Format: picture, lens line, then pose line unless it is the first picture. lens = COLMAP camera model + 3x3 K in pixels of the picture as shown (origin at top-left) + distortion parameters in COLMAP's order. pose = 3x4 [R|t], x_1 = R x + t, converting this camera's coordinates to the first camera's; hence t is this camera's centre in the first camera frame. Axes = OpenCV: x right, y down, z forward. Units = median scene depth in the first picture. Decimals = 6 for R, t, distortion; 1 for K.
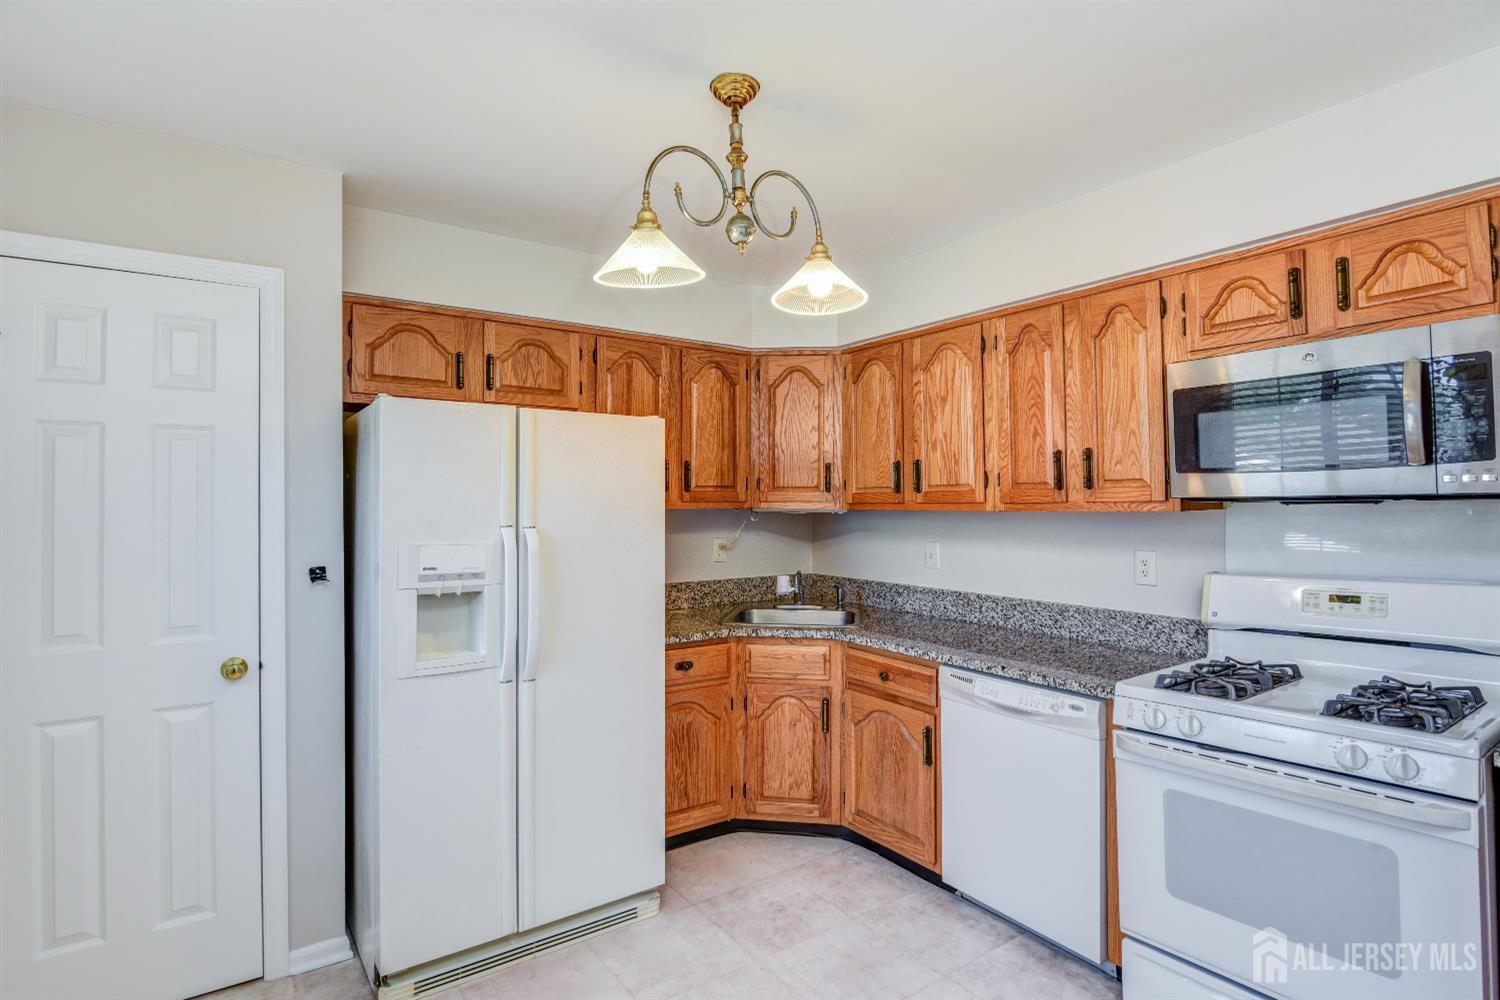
lens RADIAL K [[696.0, 0, 750.0], [0, 696.0, 500.0], [0, 0, 1]] dist [-0.000891, -0.000016]
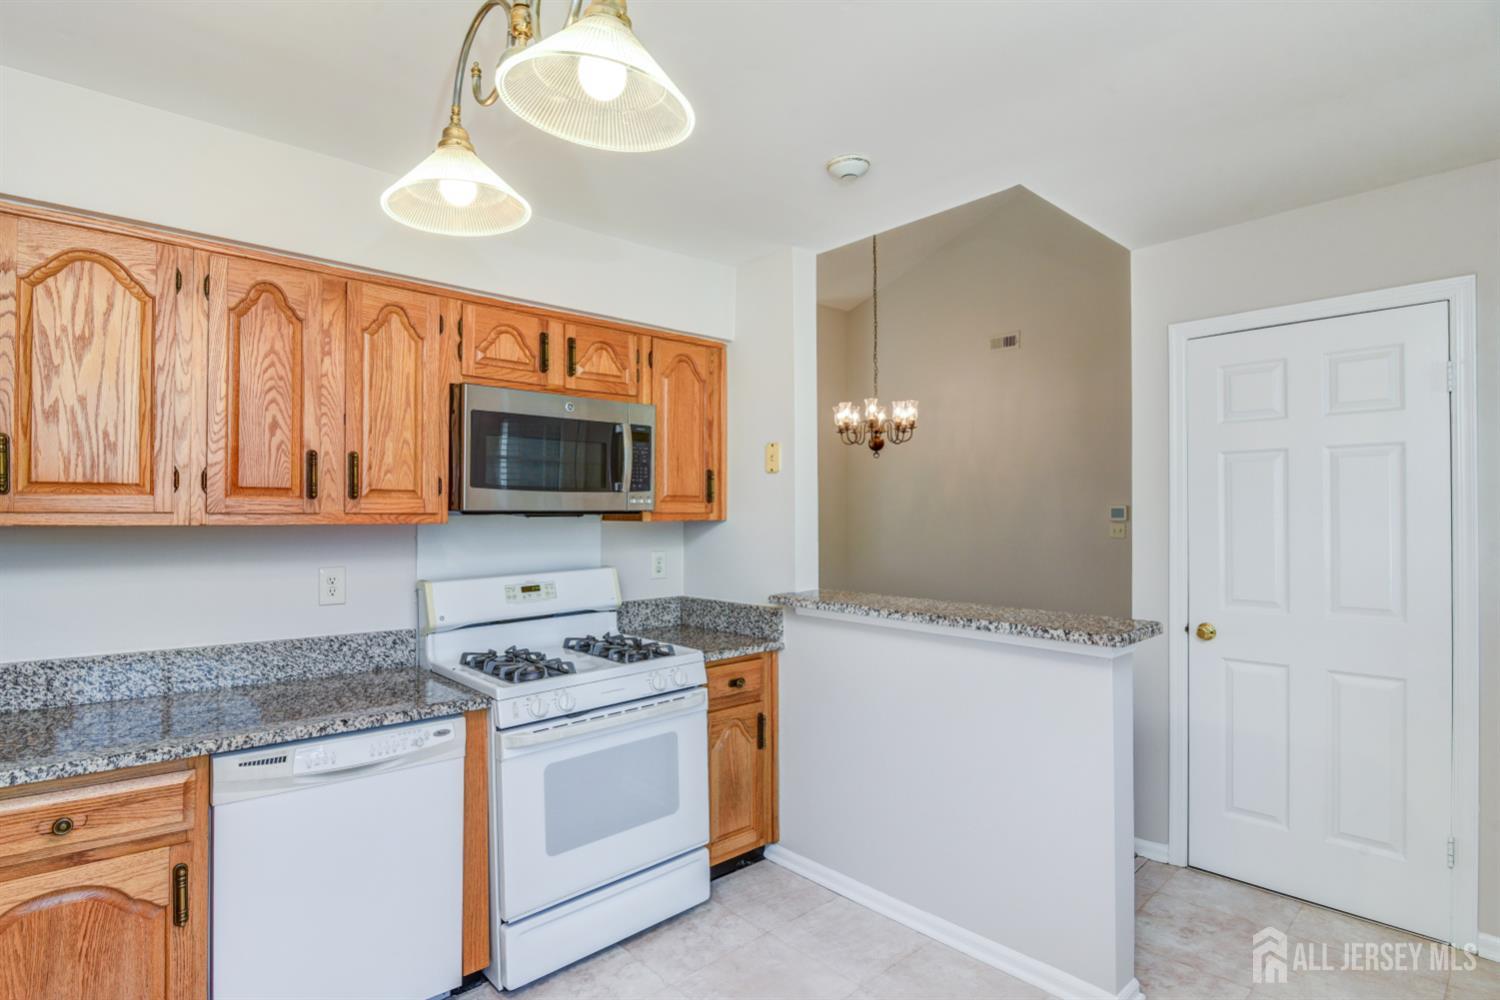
lens RADIAL K [[744.6, 0, 757.3], [0, 744.6, 513.2], [0, 0, 1]] dist [-0.001803, -0.000309]
pose [[-0.061209, 0.006347, 0.998105, -0.493662], [-0.010157, 0.999924, -0.006981, 0.003719], [-0.998073, -0.010565, -0.061140, 0.558477]]
